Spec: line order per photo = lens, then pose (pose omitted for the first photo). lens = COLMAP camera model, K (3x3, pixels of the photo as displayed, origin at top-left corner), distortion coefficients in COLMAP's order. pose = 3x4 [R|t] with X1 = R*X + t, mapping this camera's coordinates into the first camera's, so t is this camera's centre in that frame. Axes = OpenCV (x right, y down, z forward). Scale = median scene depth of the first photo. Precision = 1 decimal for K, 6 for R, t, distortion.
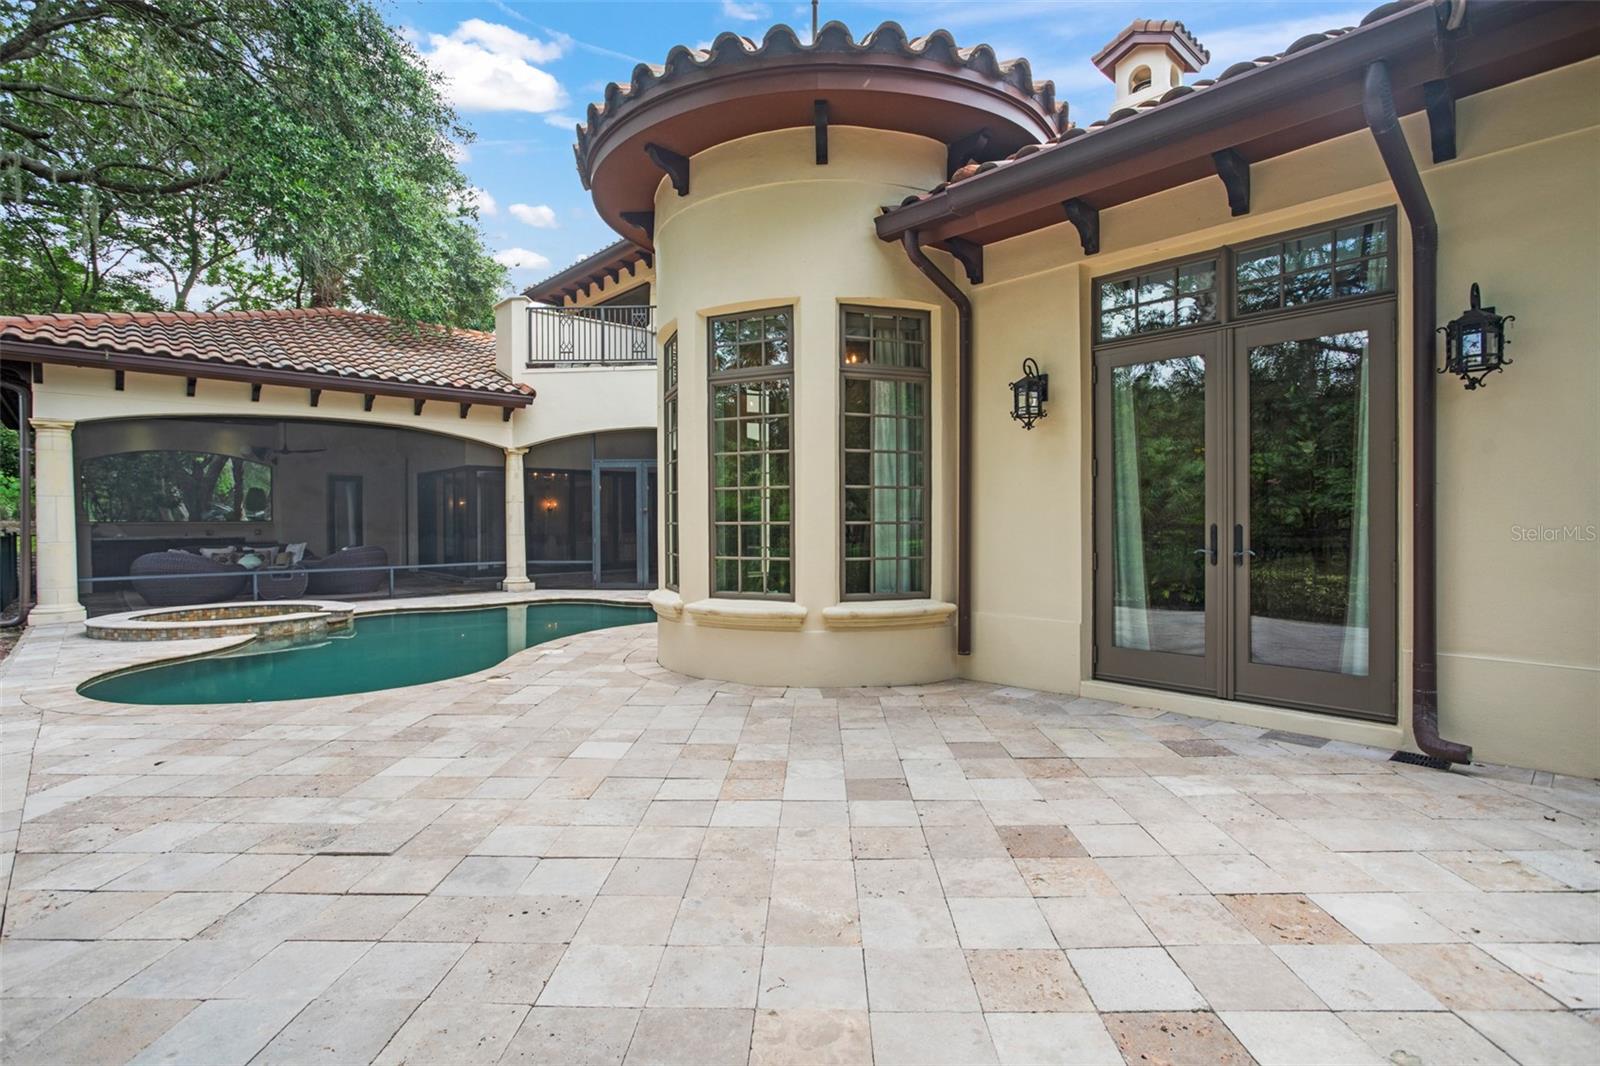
lens RADIAL K [[774.6, 0, 793.5], [0, 774.6, 519.8], [0, 0, 1]] dist [-0.033981, 0.017996]
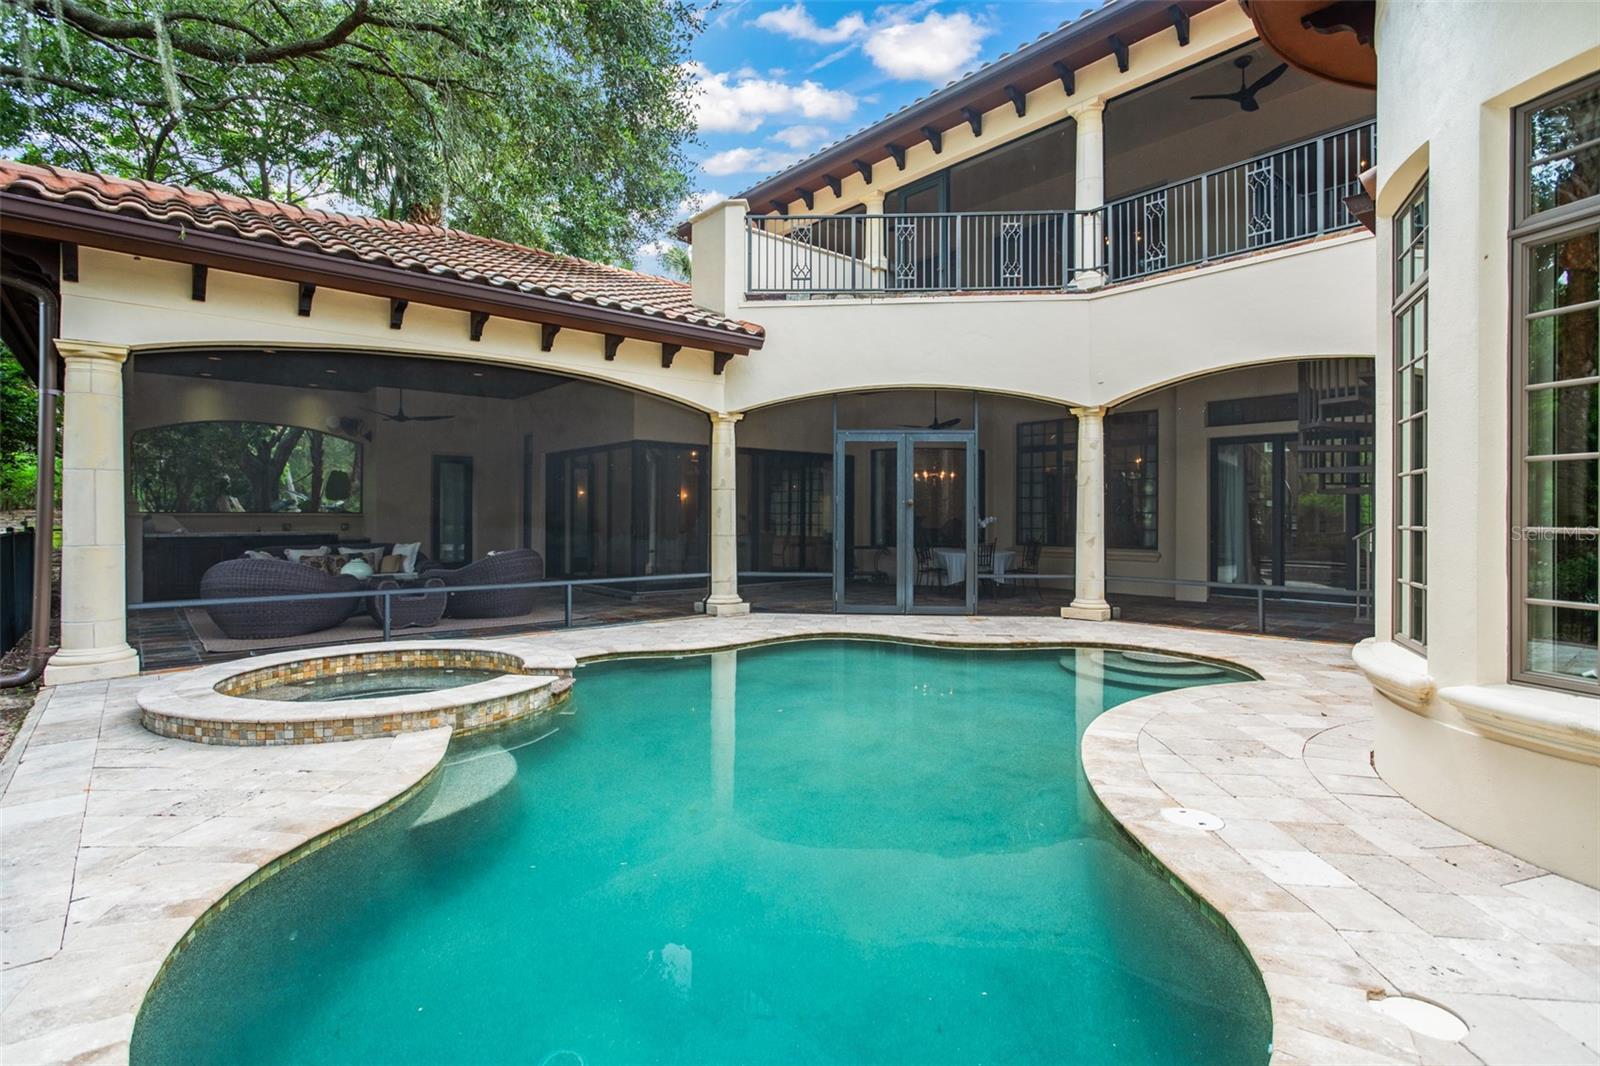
lens RADIAL K [[777.1, 0, 800.2], [0, 777.1, 503.1], [0, 0, 1]] dist [-0.055233, 0.026642]
pose [[0.999709, 0.007642, -0.022868, -0.279112], [-0.008006, 0.999842, -0.015882, 0.000685], [0.022743, 0.016061, 0.999612, 0.293075]]
